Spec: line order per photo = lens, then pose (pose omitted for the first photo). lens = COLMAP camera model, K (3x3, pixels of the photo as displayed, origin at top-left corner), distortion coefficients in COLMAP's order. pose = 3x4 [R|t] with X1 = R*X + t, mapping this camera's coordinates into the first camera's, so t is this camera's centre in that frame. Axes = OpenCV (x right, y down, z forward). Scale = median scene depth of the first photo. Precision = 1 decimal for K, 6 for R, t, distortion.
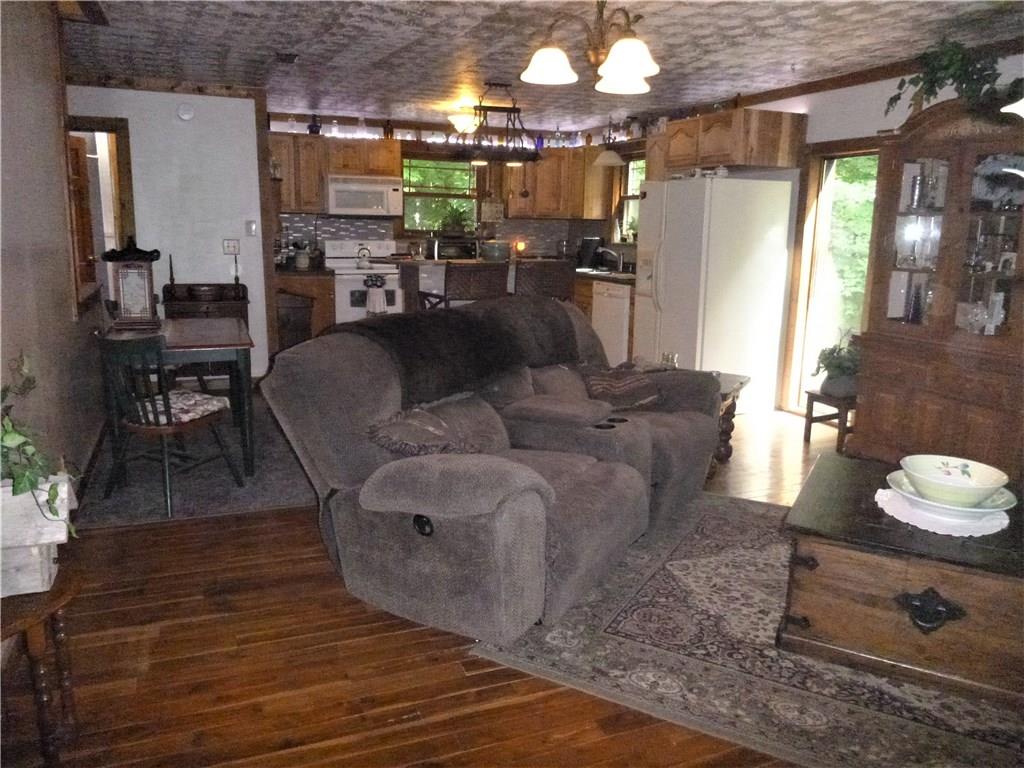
lens RADIAL K [[749.8, 0, 526.1], [0, 749.8, 380.6], [0, 0, 1]] dist [-0.020358, -0.009881]
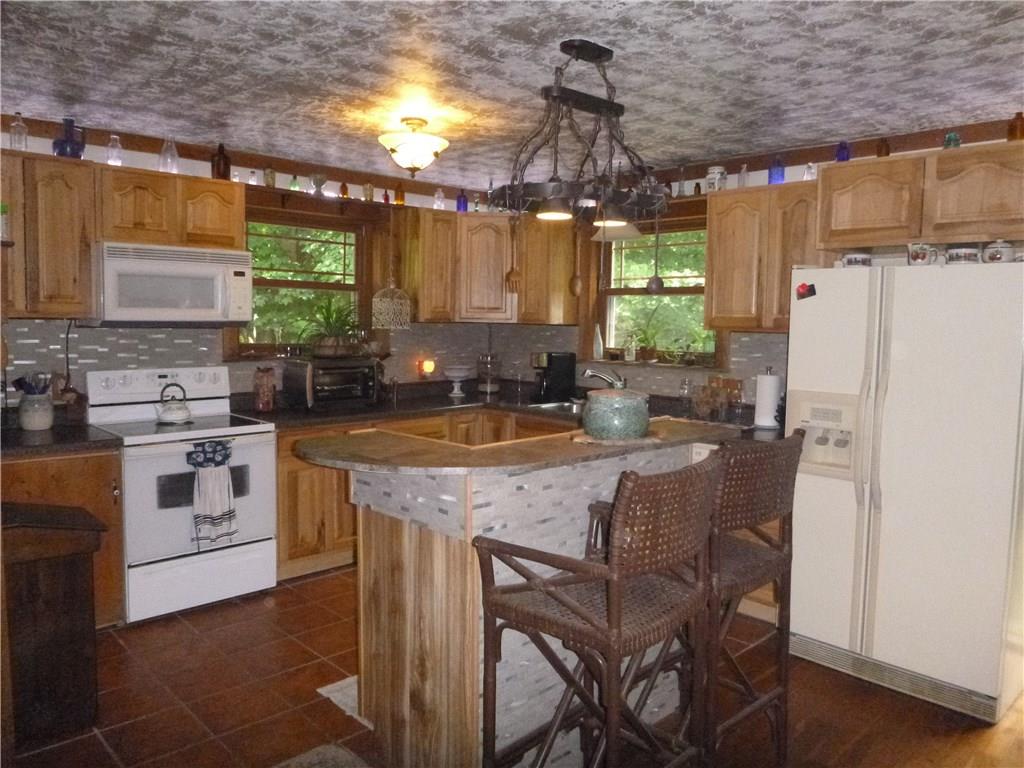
lens RADIAL K [[749.8, 0, 512.0], [0, 749.8, 380.0], [0, 0, 1]] dist [-0.020358, -0.009881]
pose [[0.935699, -0.033267, 0.351227, -0.187460], [0.073241, 0.992172, -0.101145, -0.116396], [-0.345113, 0.120365, 0.930811, 0.465530]]
